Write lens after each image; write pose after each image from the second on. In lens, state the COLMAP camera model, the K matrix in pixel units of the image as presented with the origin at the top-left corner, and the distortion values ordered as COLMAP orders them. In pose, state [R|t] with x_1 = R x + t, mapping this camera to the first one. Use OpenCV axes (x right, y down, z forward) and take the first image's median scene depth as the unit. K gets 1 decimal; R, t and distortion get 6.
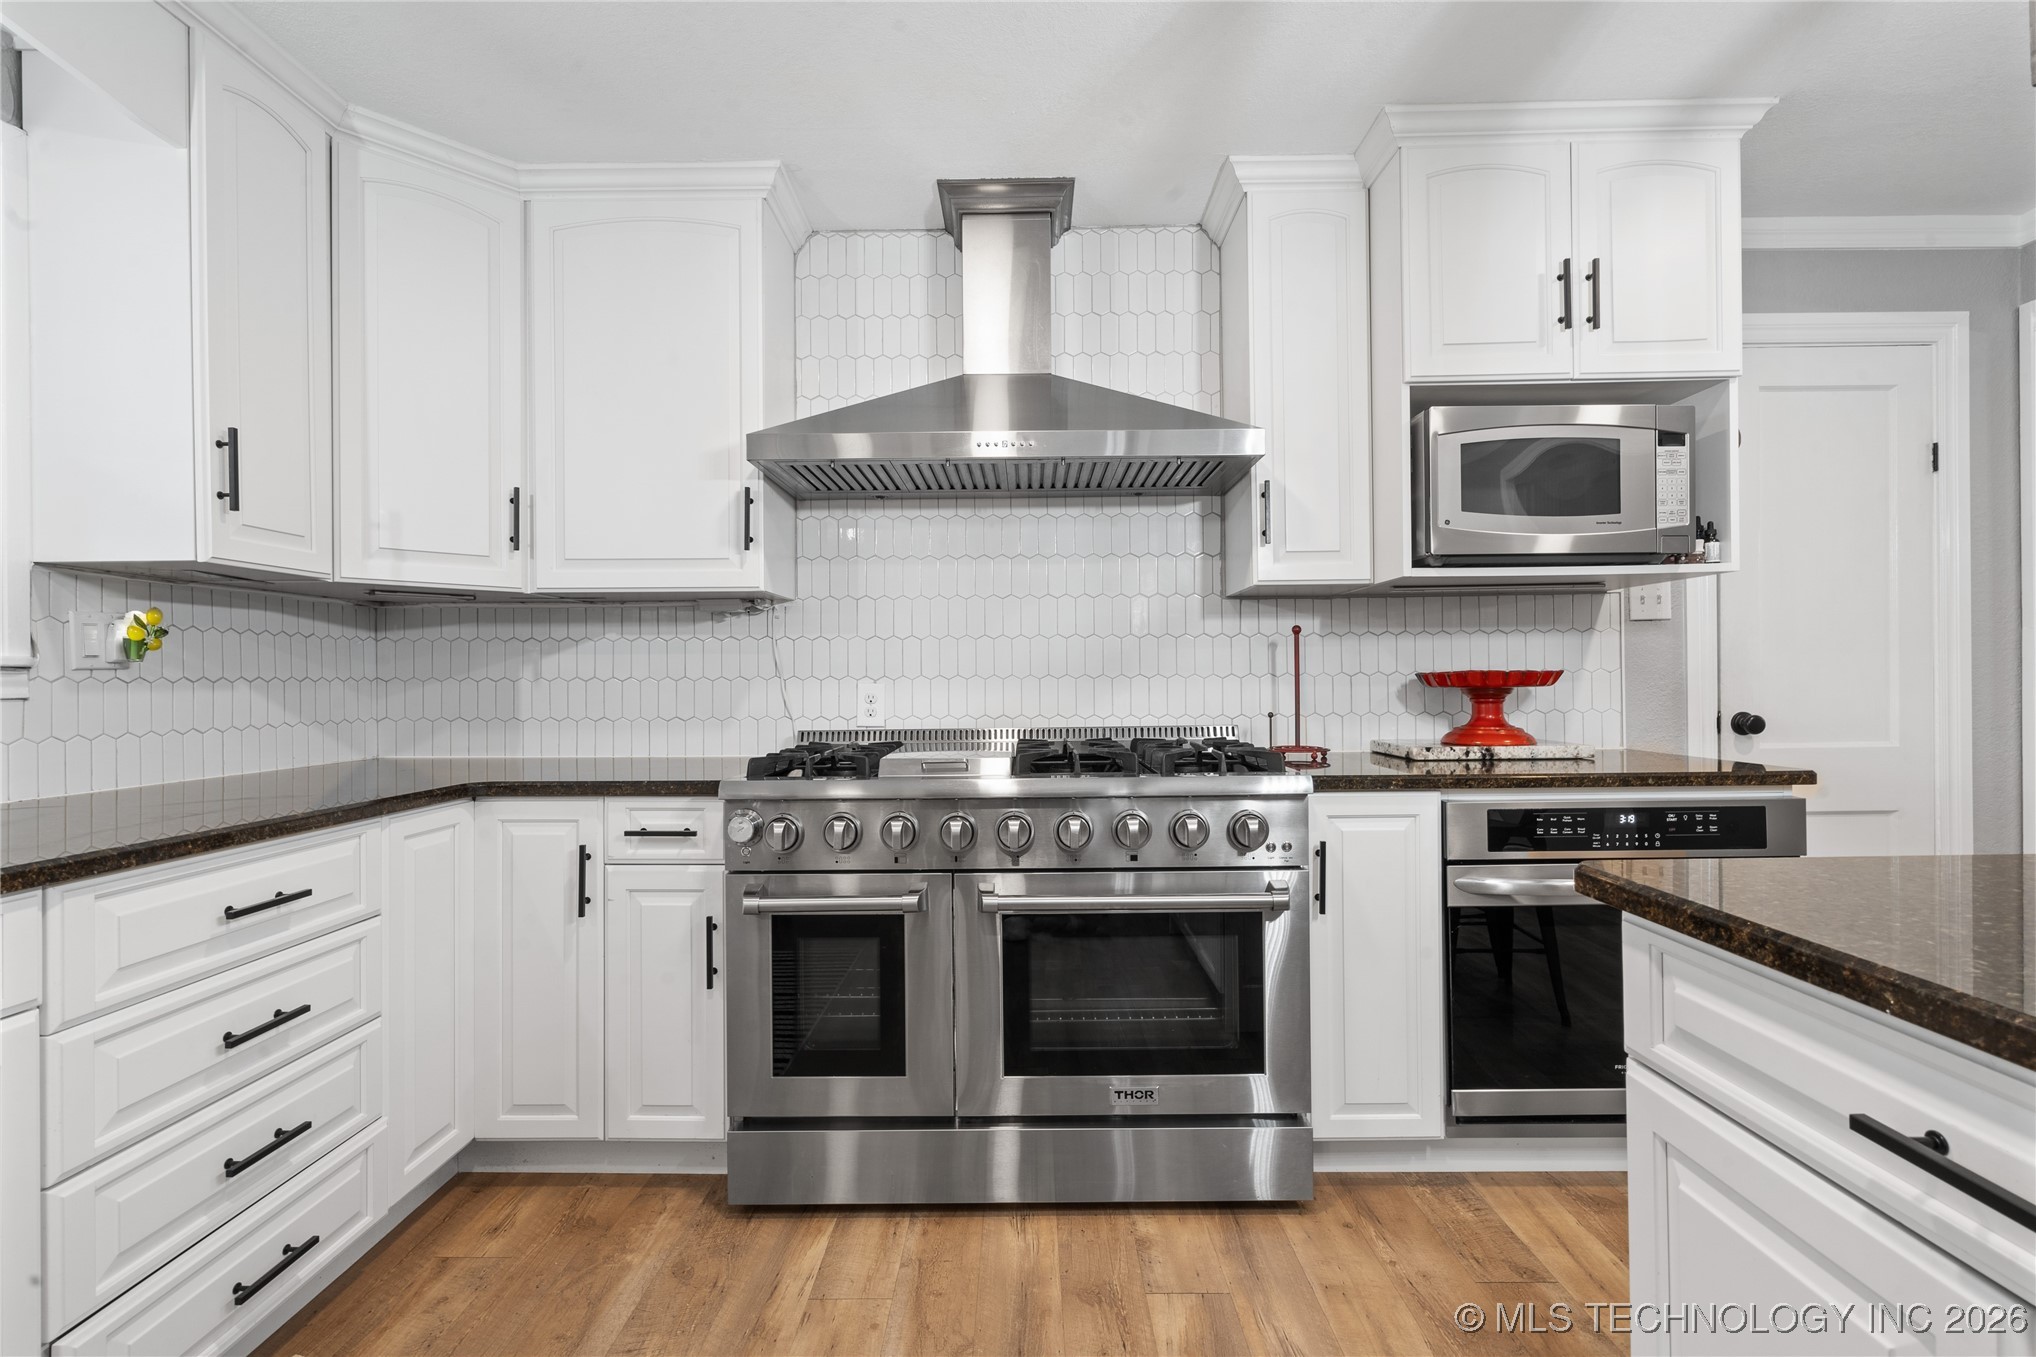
lens RADIAL K [[948.4, 0, 1021.8], [0, 948.4, 680.1], [0, 0, 1]] dist [0.002228, 0.000682]
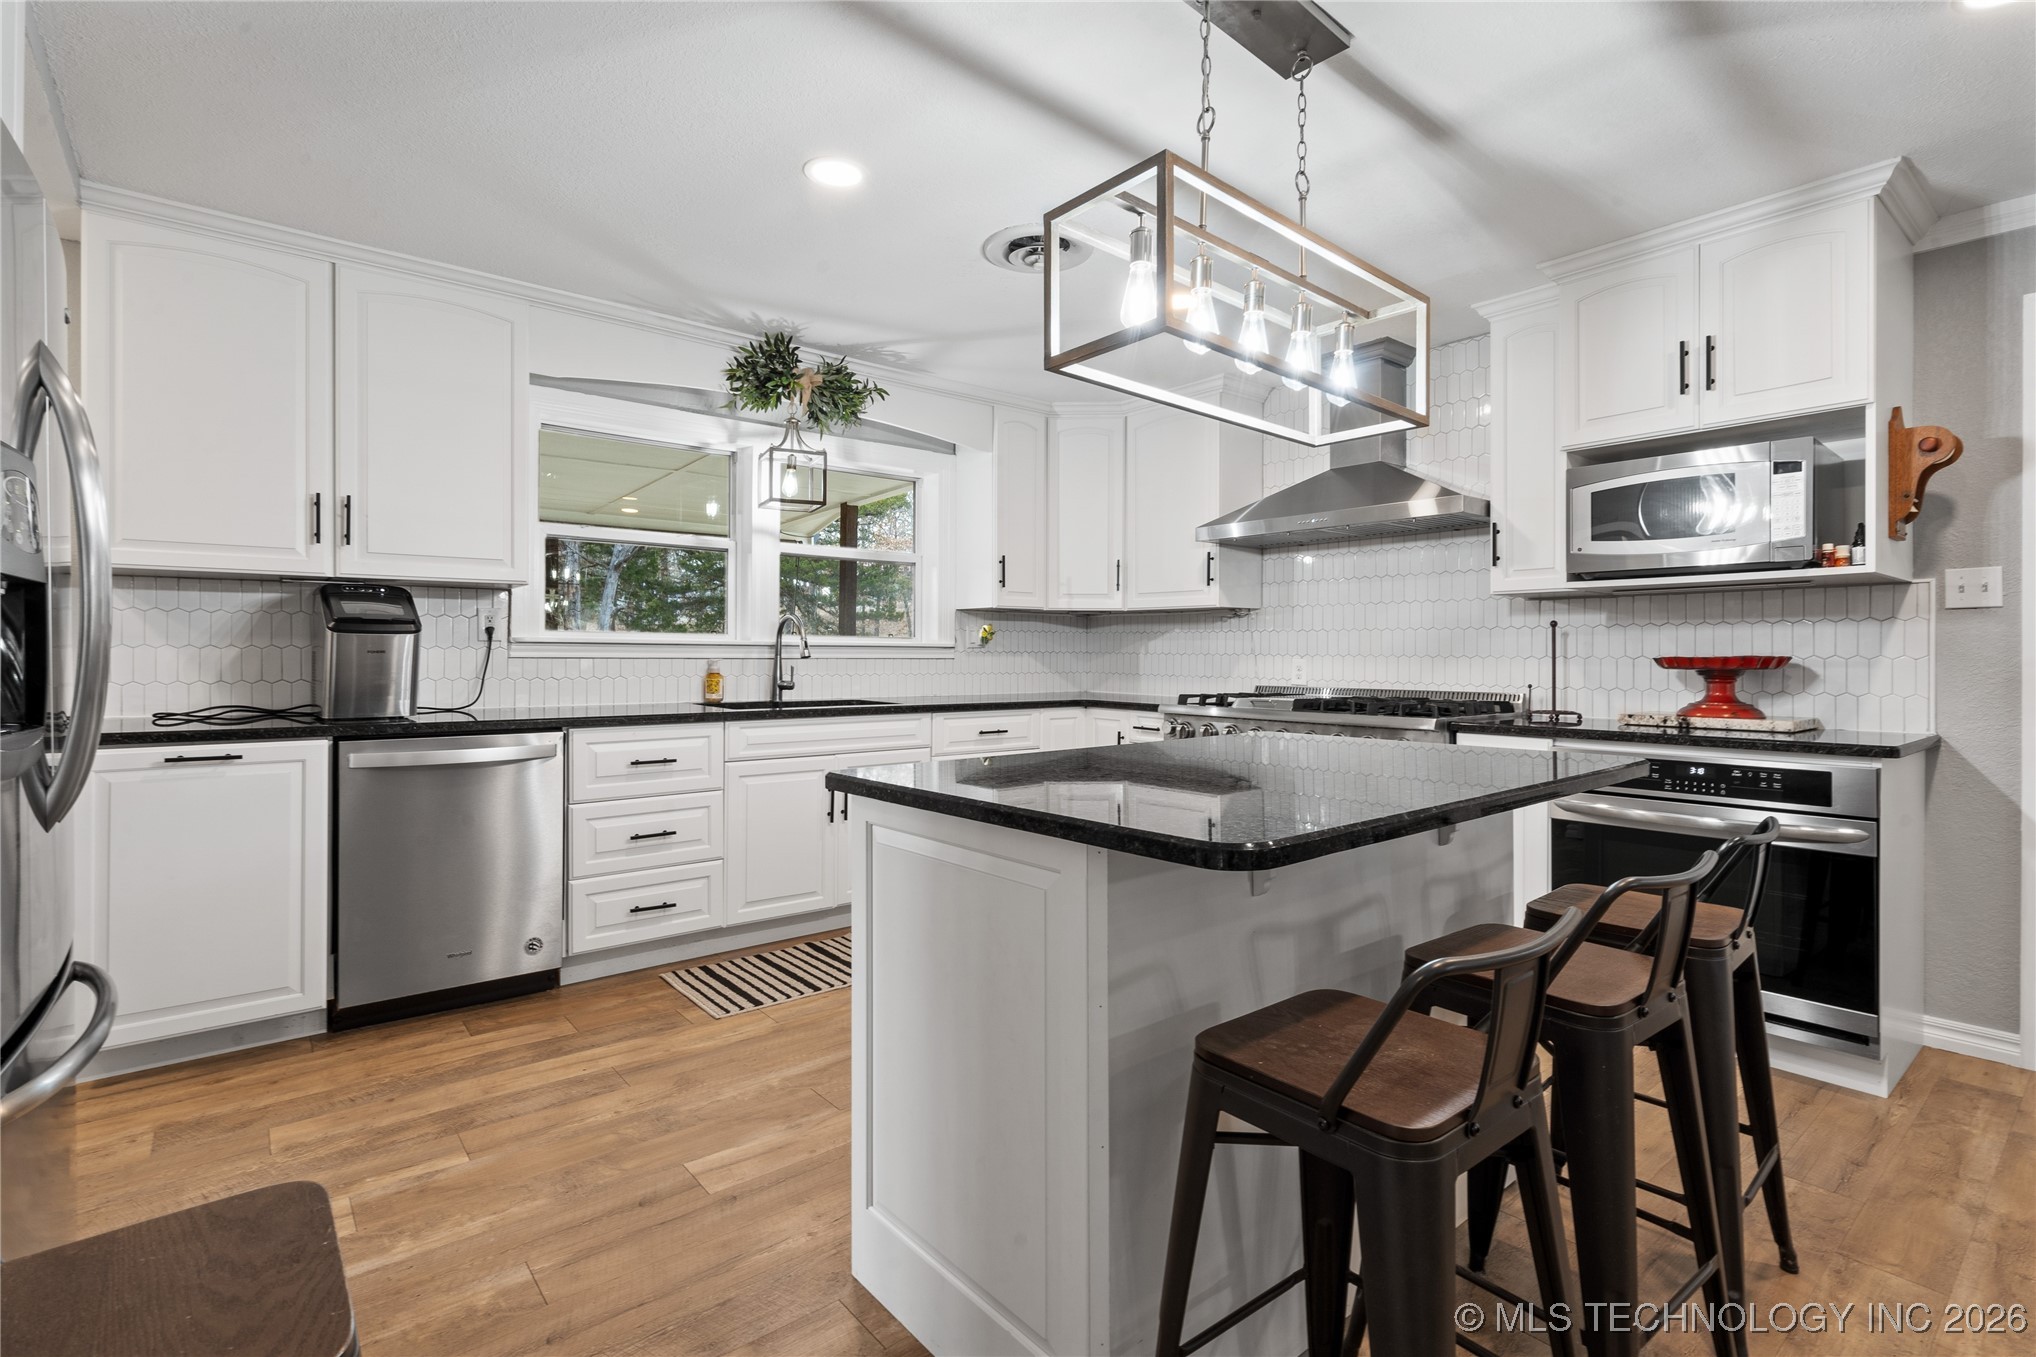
lens RADIAL K [[948.4, 0, 1018.8], [0, 948.4, 662.6], [0, 0, 1]] dist [0.002228, 0.000682]
pose [[0.646135, 0.019588, -0.762971, 0.894151], [-0.011634, 0.999807, 0.015815, -0.011198], [0.763134, -0.001342, 0.646239, -0.486800]]
